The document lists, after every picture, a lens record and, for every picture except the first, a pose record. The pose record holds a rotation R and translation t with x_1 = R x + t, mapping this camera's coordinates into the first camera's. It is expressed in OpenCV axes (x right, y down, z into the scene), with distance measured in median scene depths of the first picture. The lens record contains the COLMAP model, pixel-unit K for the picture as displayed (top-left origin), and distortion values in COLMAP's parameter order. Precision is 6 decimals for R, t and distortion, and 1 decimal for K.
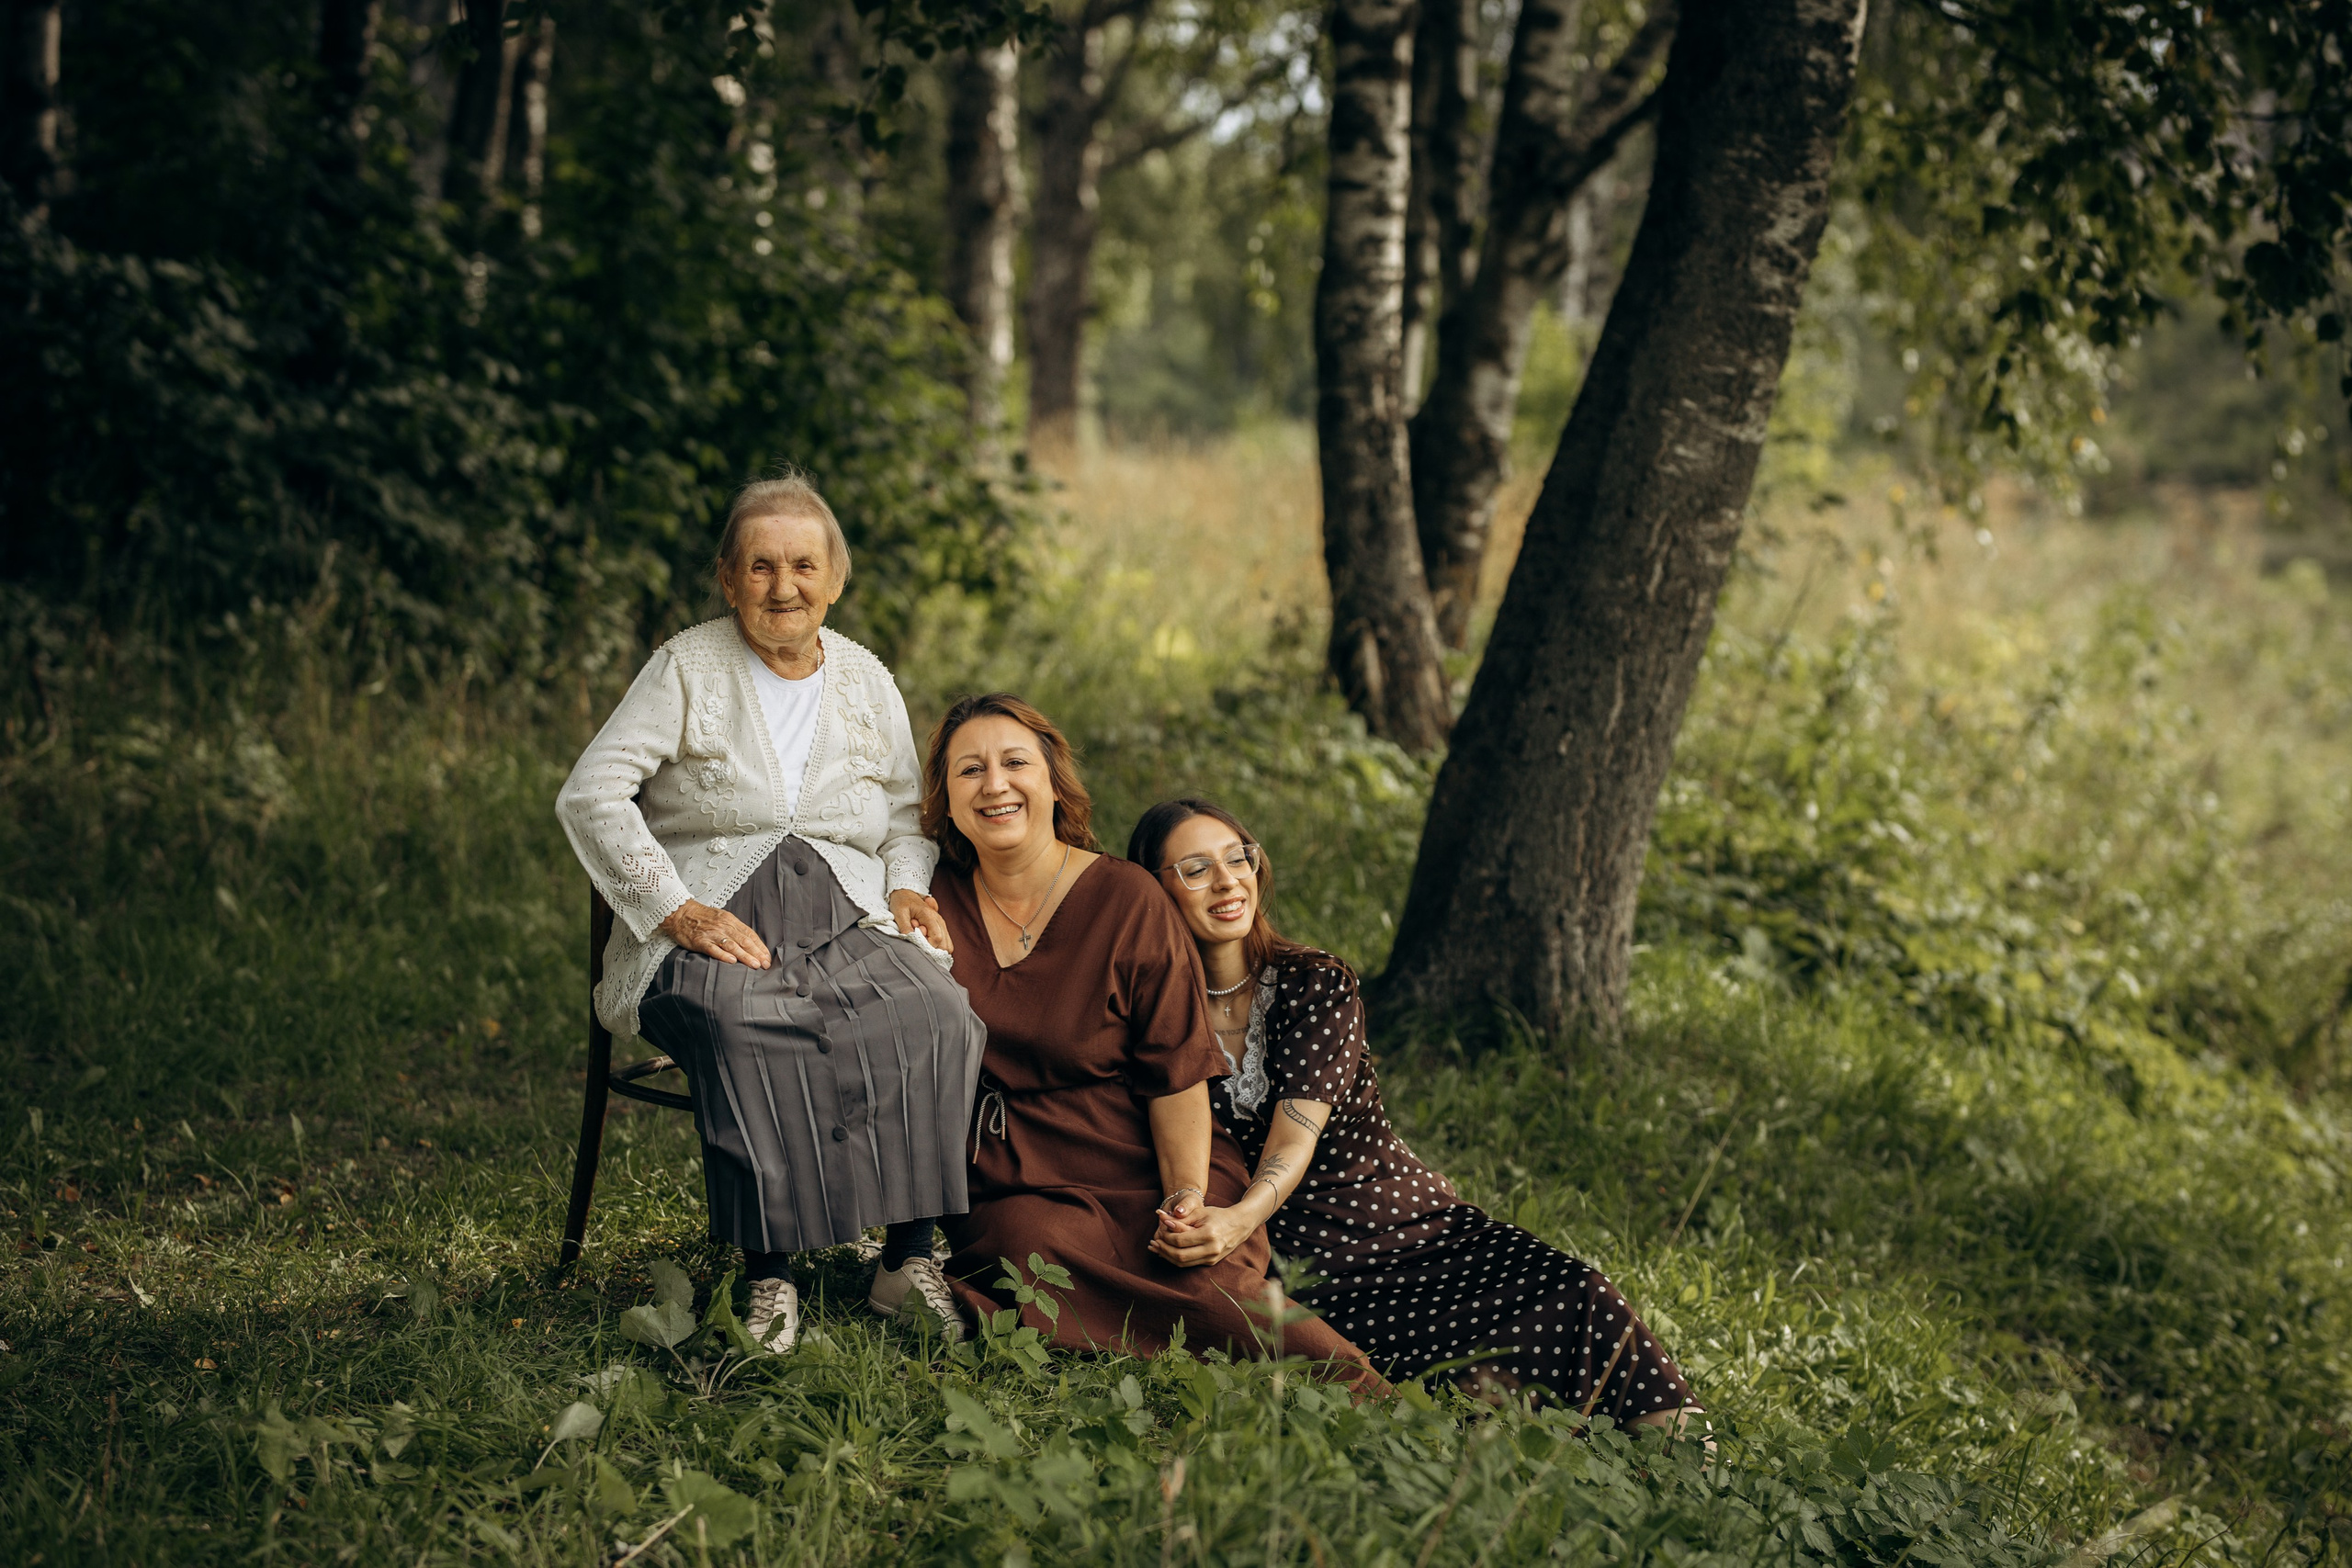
lens RADIAL K [[5615.3, 0, 1176.0], [0, 5615.3, 784.0], [0, 0, 1]] dist [0.011491, -0.632662]
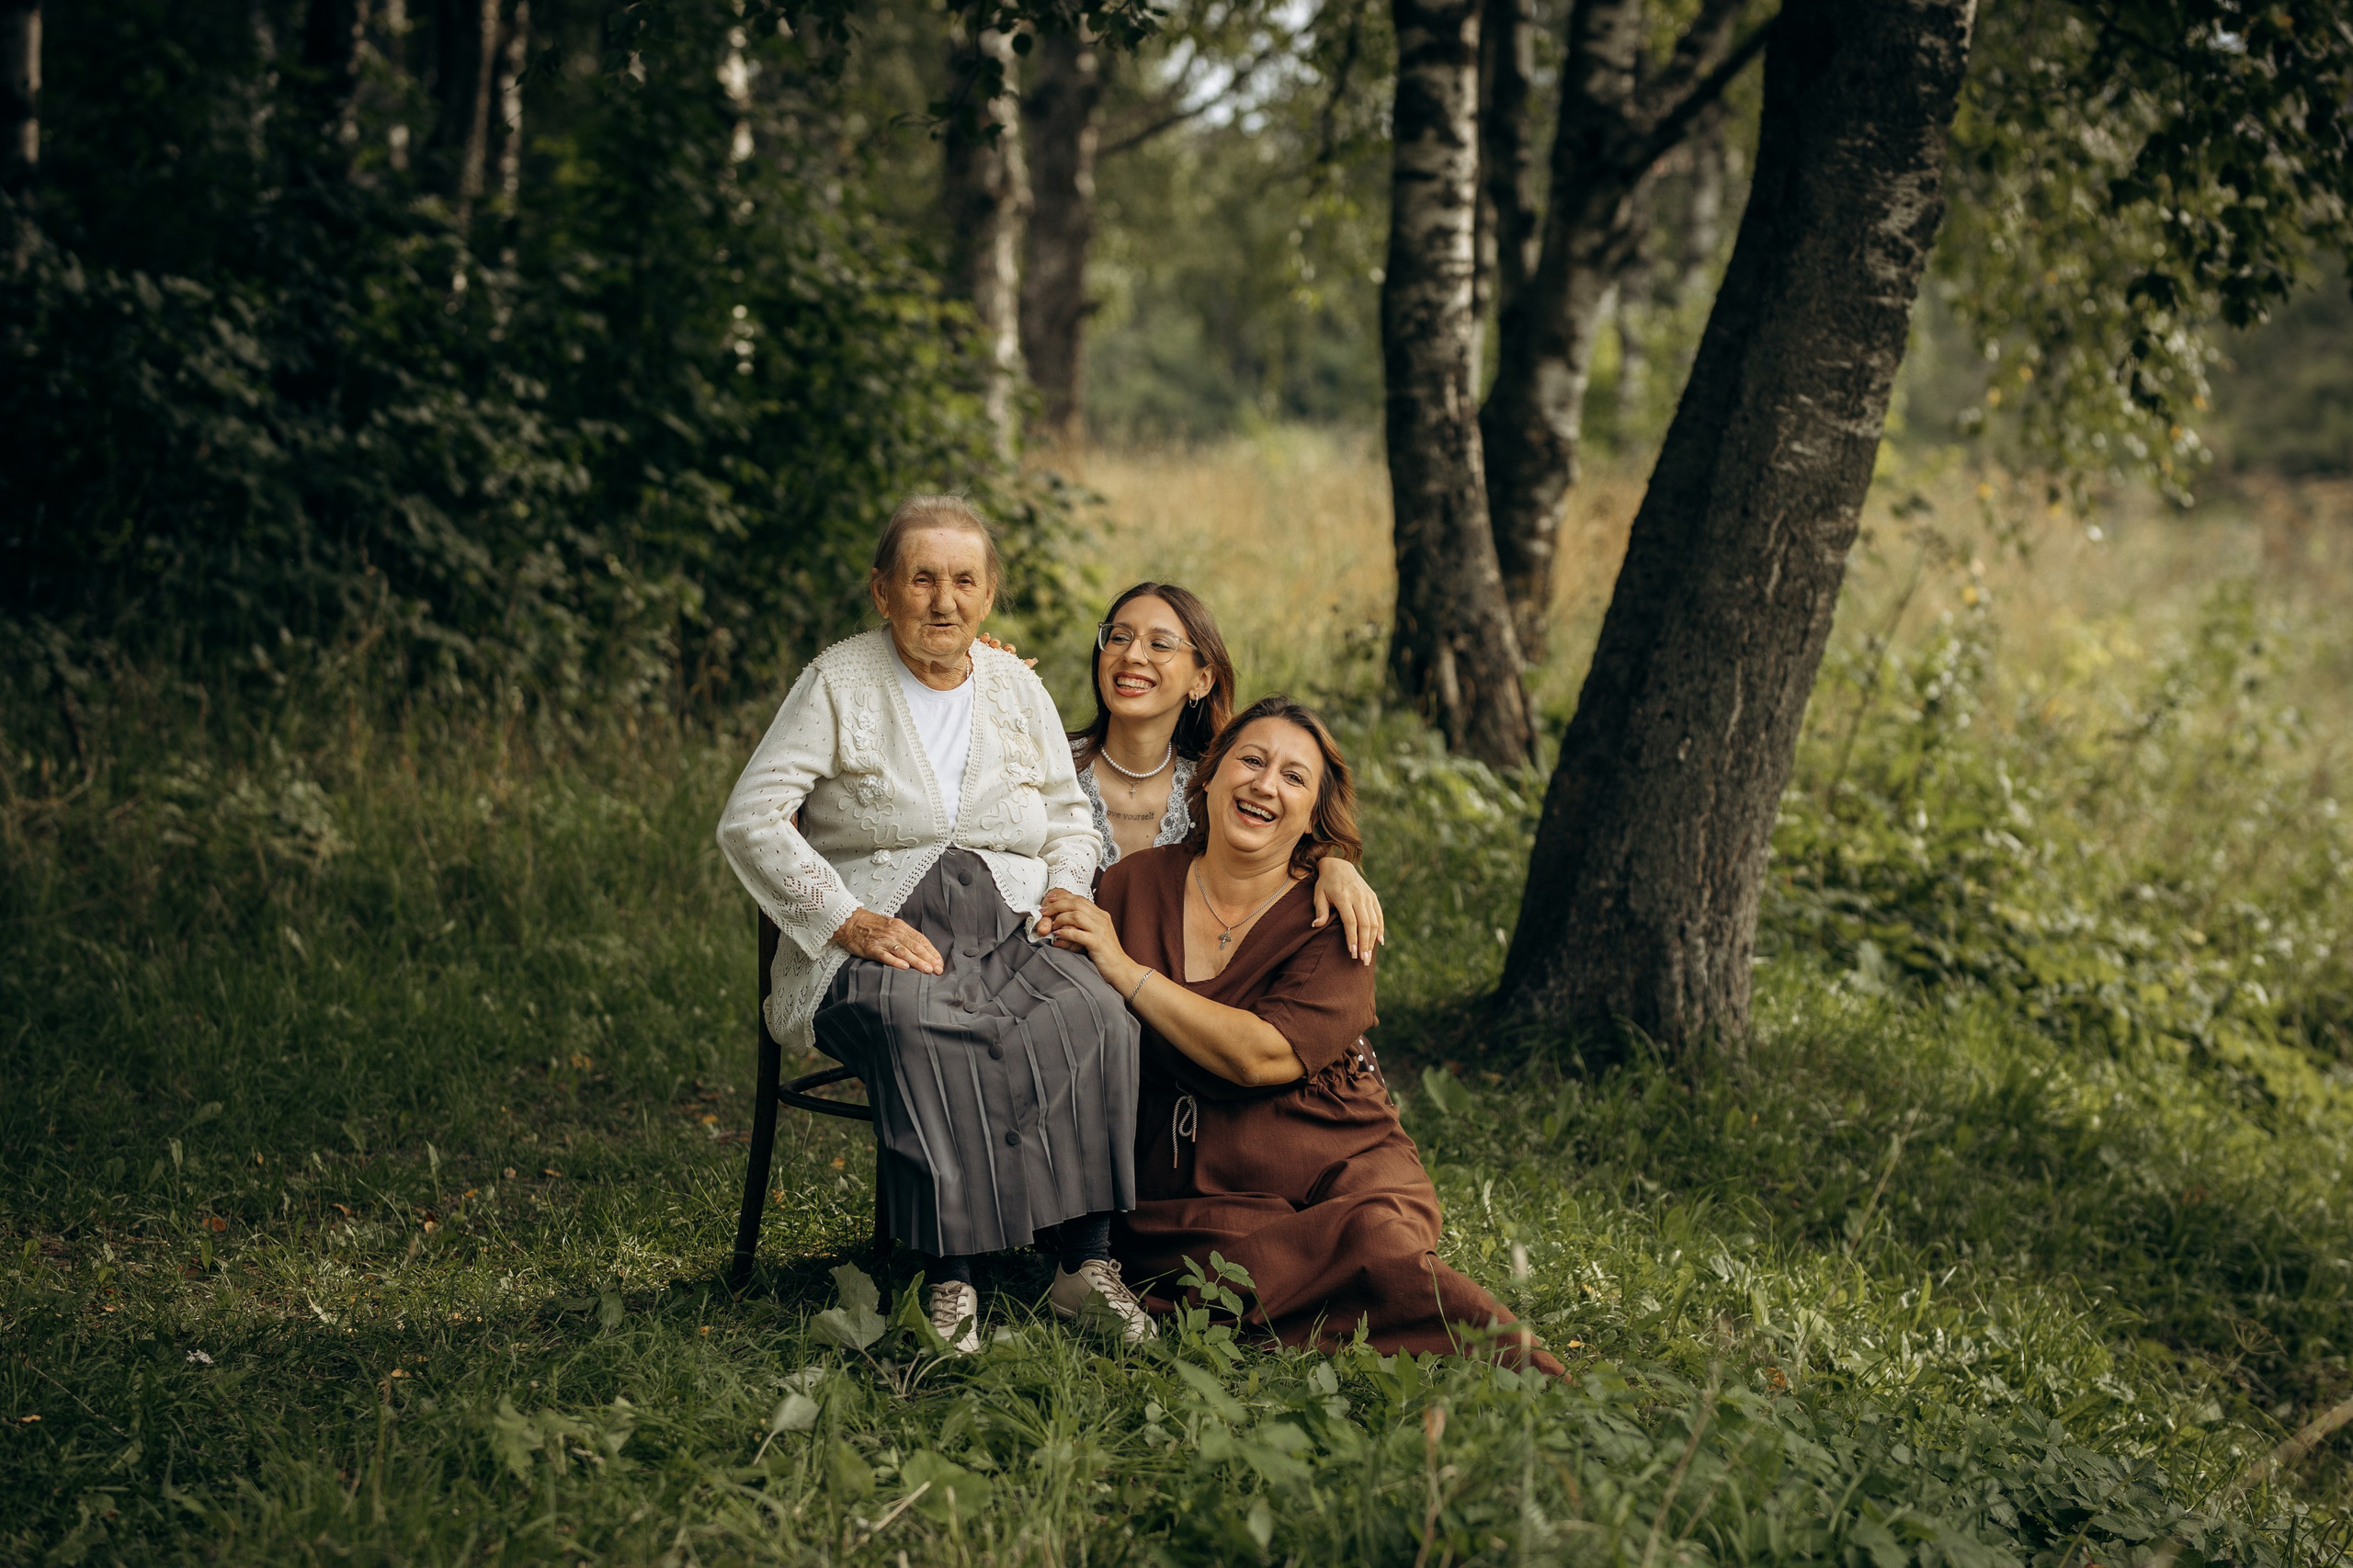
lens RADIAL K [[6195.9, 0, 1176.5], [0, 6195.9, 784.0], [0, 0, 1]] dist [-0.027065, 0.192549]
pose [[0.999824, -0.018642, 0.002322, -0.021173], [0.018658, 0.999804, -0.006674, 0.004232], [-0.002197, 0.006716, 0.999975, -0.074785]]
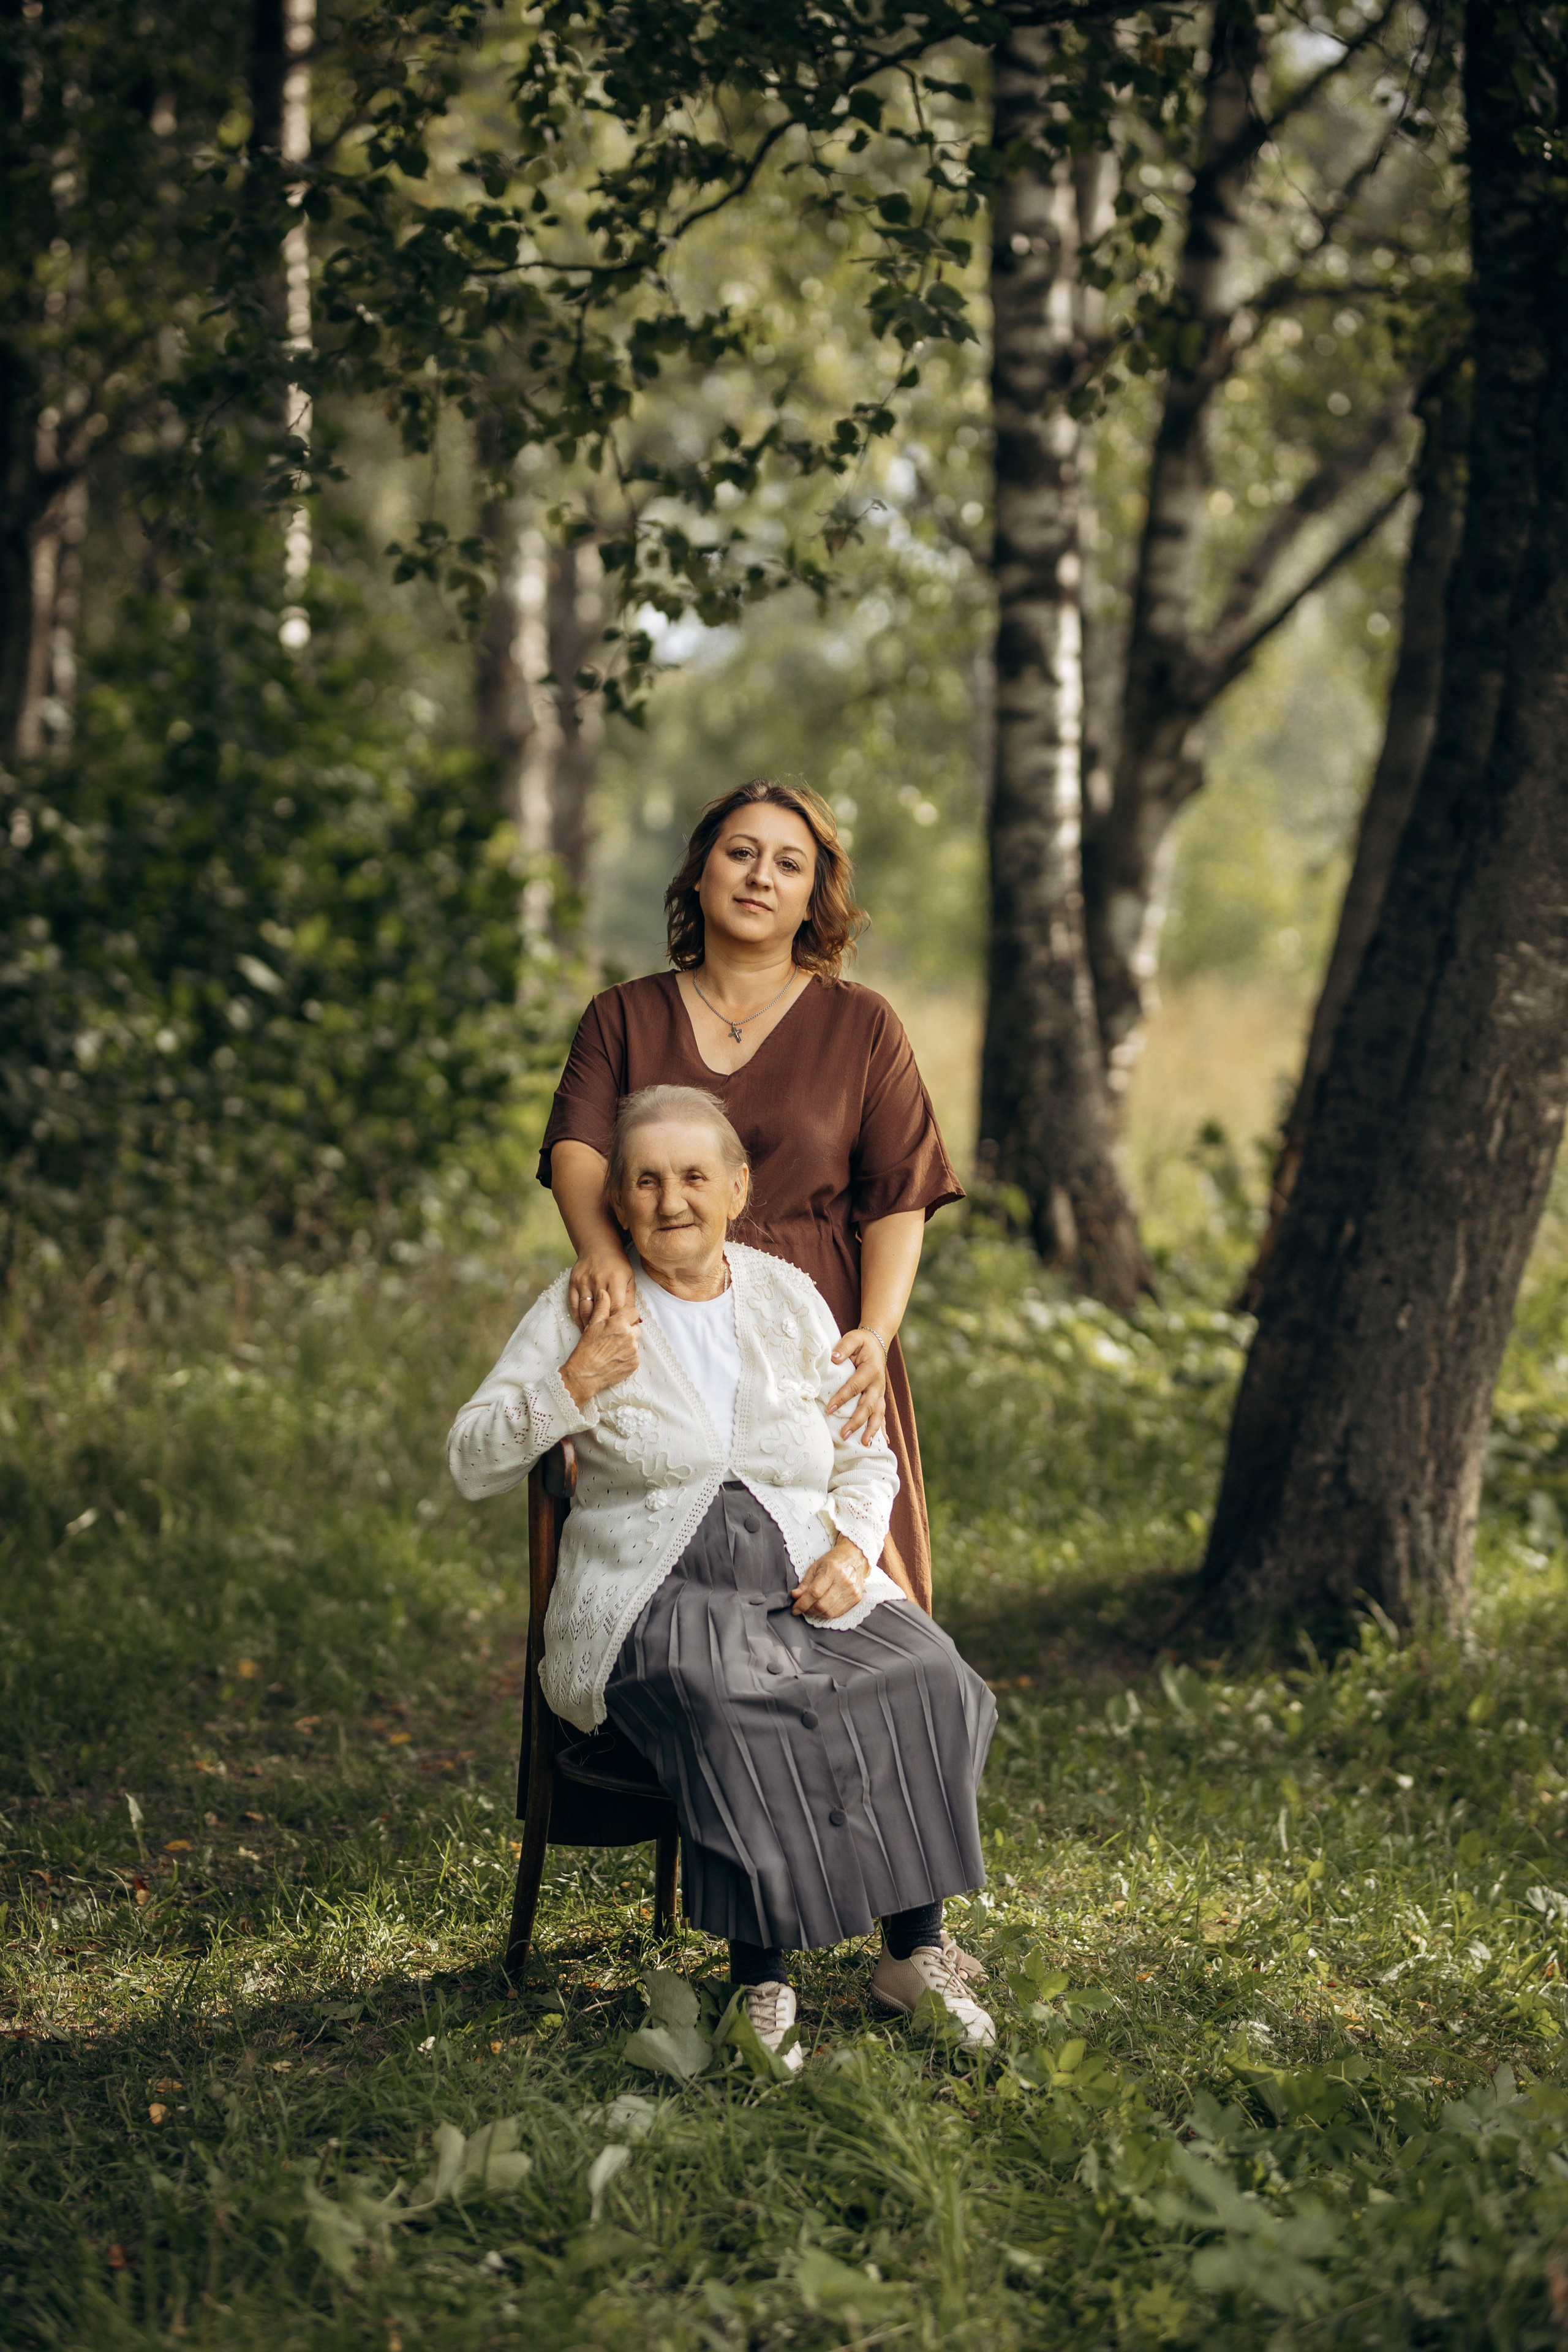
lens RADIAL K [[5752.3, 0, 784.0], [0, 5752.3, 1176.0], [0, 0, 1]] dist [0.008546, -0.113166]
pose [[0.998798, -0.040169, 0.028102, -0.058525], [0.040807, 0.998914, -0.022492, -0.013134], [-0.027168, 0.023612, 0.999352, 0.048879]]
